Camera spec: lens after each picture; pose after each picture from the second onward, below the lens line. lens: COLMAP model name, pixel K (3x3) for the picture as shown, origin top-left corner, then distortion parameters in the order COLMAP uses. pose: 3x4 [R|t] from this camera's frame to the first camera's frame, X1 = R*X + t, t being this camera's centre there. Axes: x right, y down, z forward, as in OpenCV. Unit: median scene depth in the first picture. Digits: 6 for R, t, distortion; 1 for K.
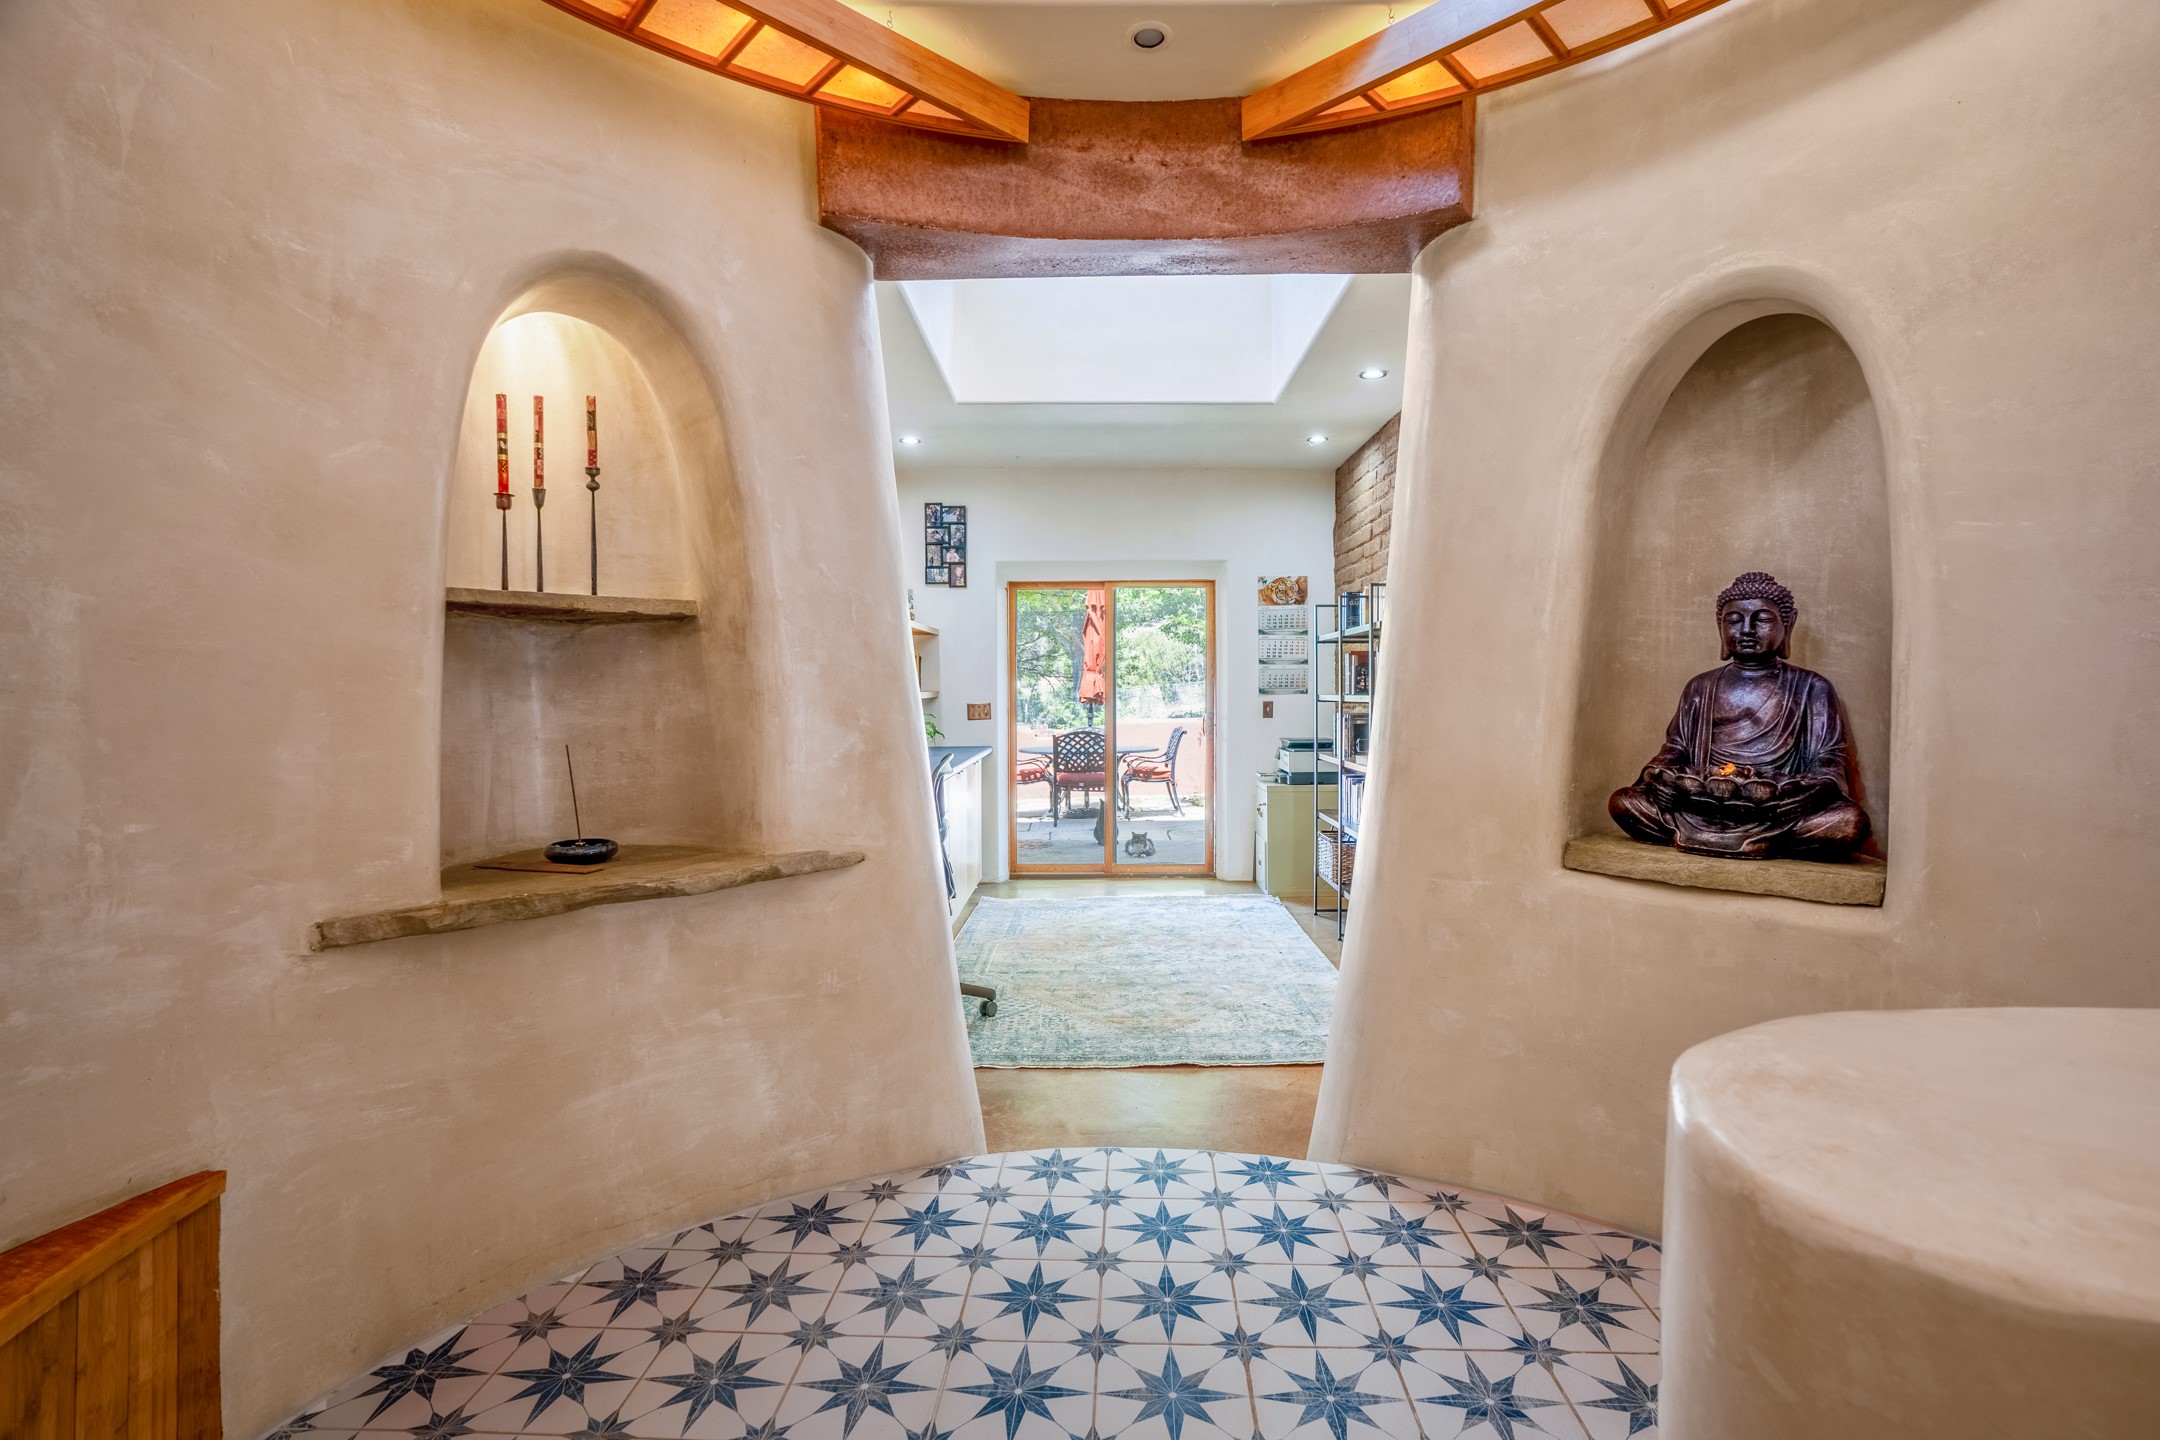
lens RADIAL K [[993.7, 0, 1085.6], [0, 993.7, 697.4], [0, 0, 1]] dist [0.002408, 0.004299]
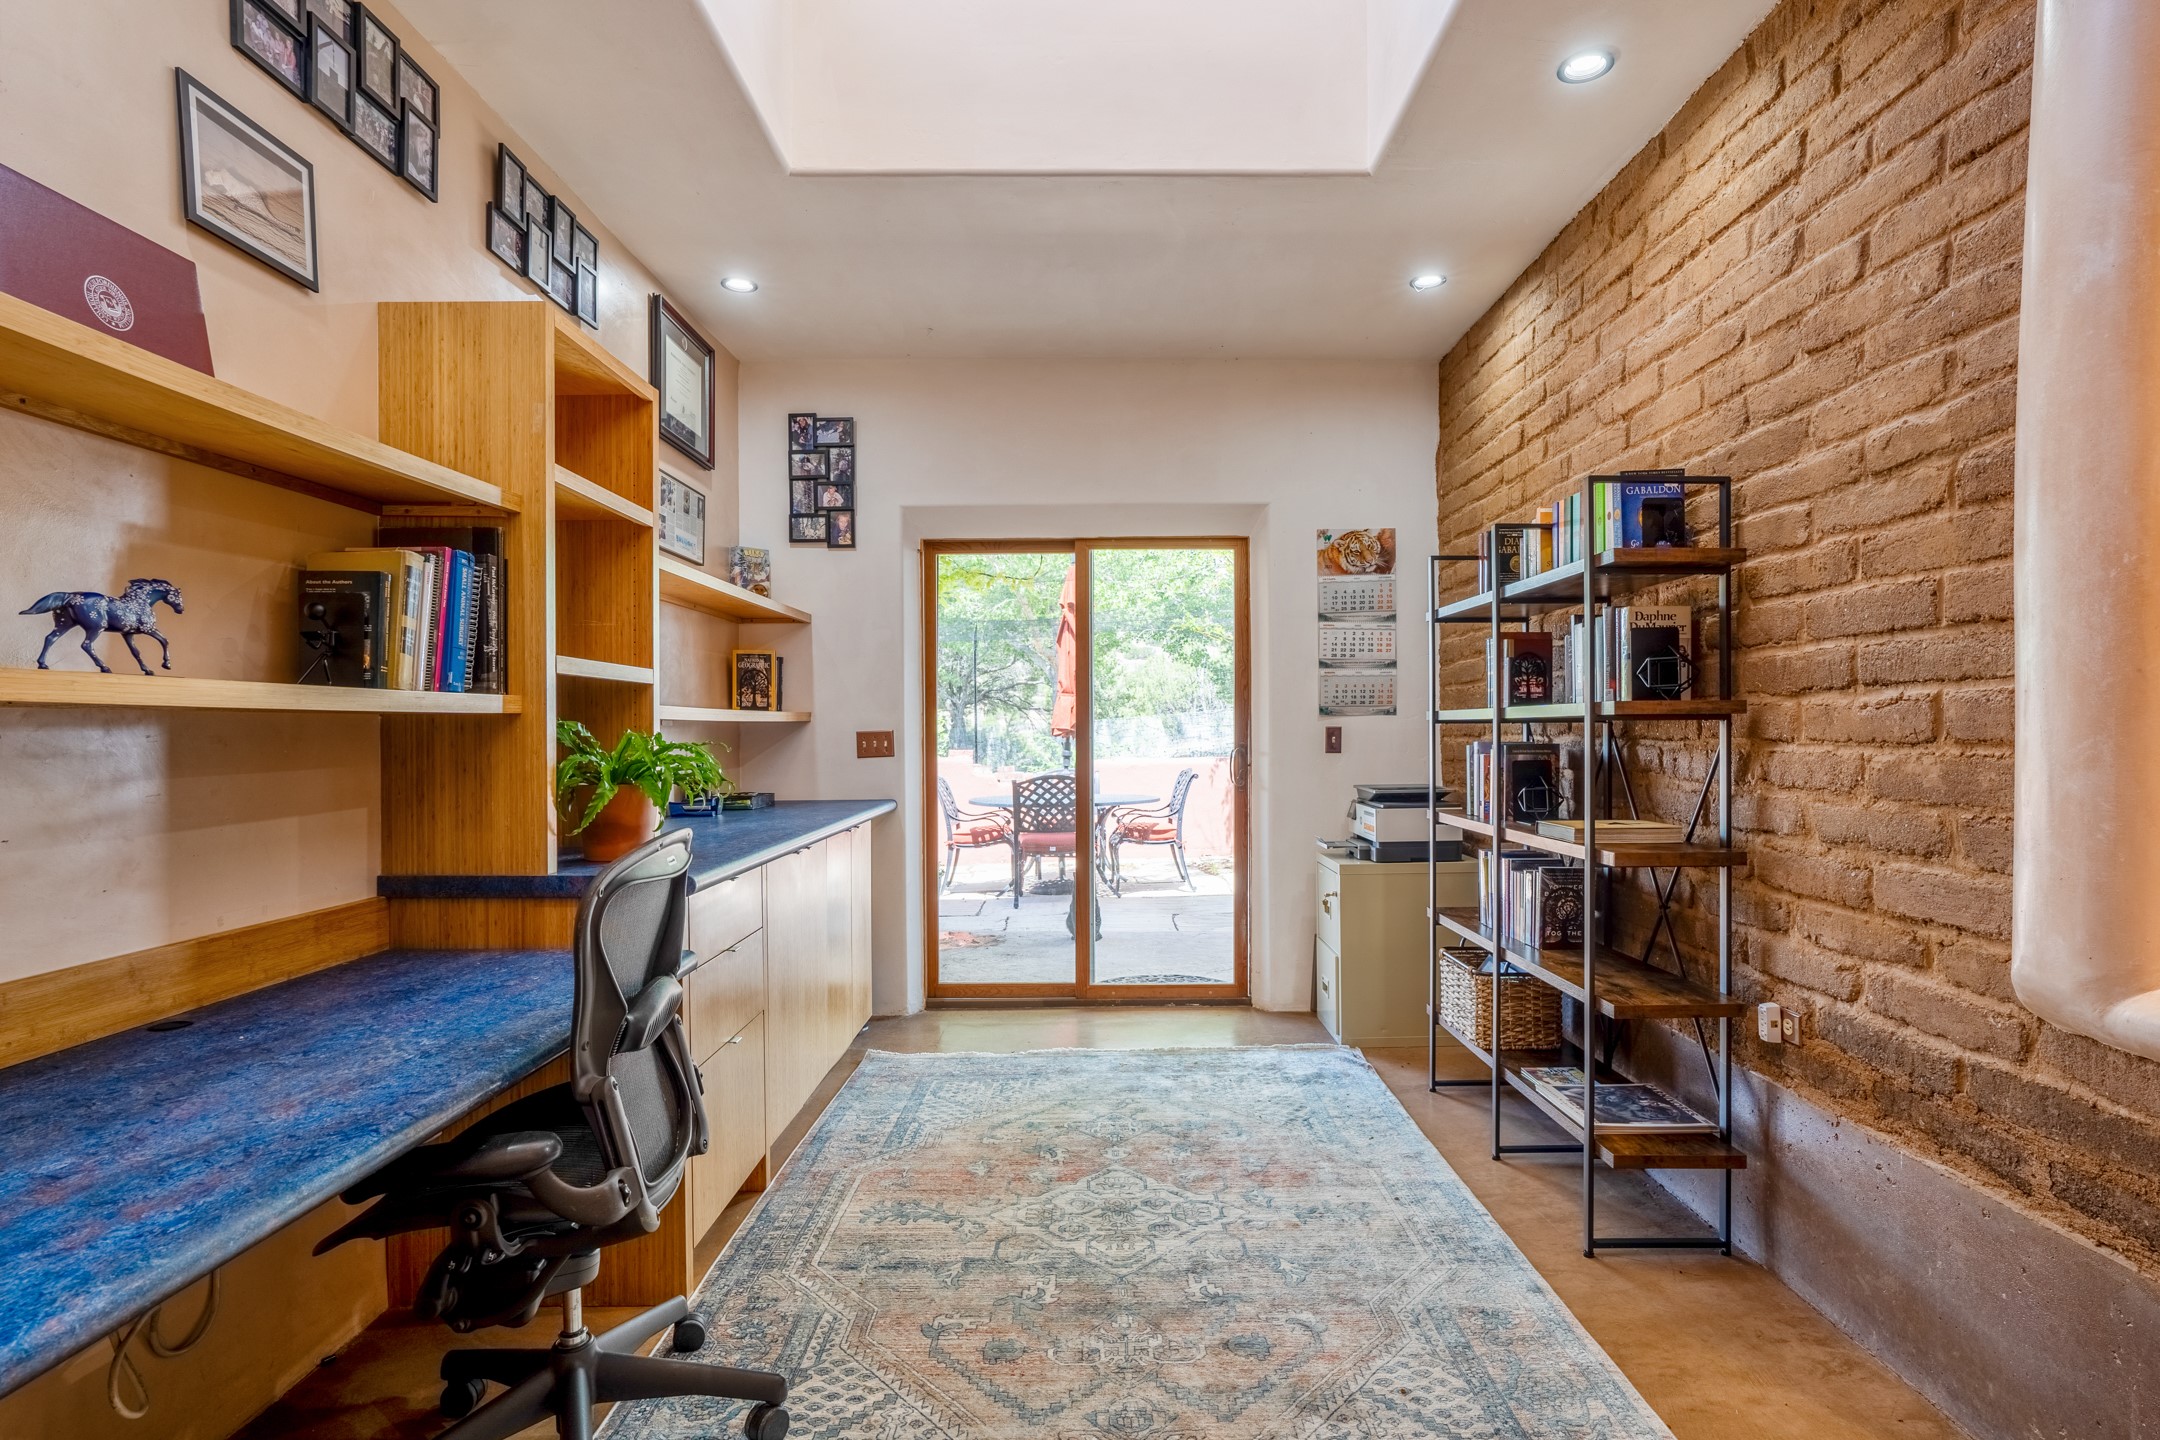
lens RADIAL K [[1122.1, 0, 1075.5], [0, 1122.1, 742.7], [0, 0, 1]] dist [0.000807, 0.000008]
pose [[0.999996, -0.002776, -0.000399, 0.019952], [0.002778, 0.999981, 0.005563, 0.009698], [0.000384, -0.005564, 0.999984, 0.287888]]
